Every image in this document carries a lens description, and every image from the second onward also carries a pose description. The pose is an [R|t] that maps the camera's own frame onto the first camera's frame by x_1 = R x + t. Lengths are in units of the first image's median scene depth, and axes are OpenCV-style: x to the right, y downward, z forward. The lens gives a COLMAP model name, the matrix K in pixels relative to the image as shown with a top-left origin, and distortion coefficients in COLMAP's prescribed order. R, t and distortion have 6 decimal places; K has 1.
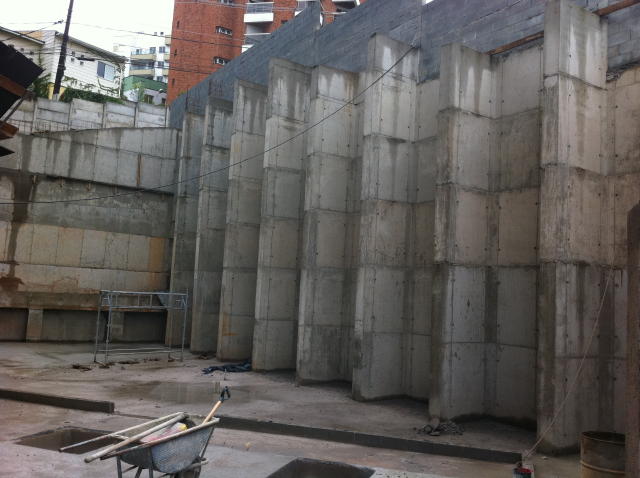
lens RADIAL K [[597.1, 0, 318.7], [0, 597.1, 216.5], [0, 0, 1]] dist [0.100600, -0.320258]
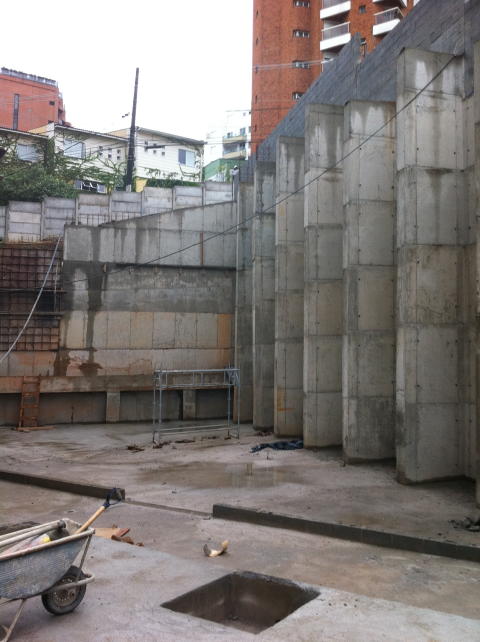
lens RADIAL K [[598.9, 0, 240.0], [0, 598.9, 321.0], [0, 0, 1]] dist [0.100600, -0.320258]
pose [[0.947787, -0.083861, -0.307680, 0.091004], [0.101044, 0.994065, 0.040318, 0.014250], [0.302473, -0.069302, 0.950635, 0.095829]]
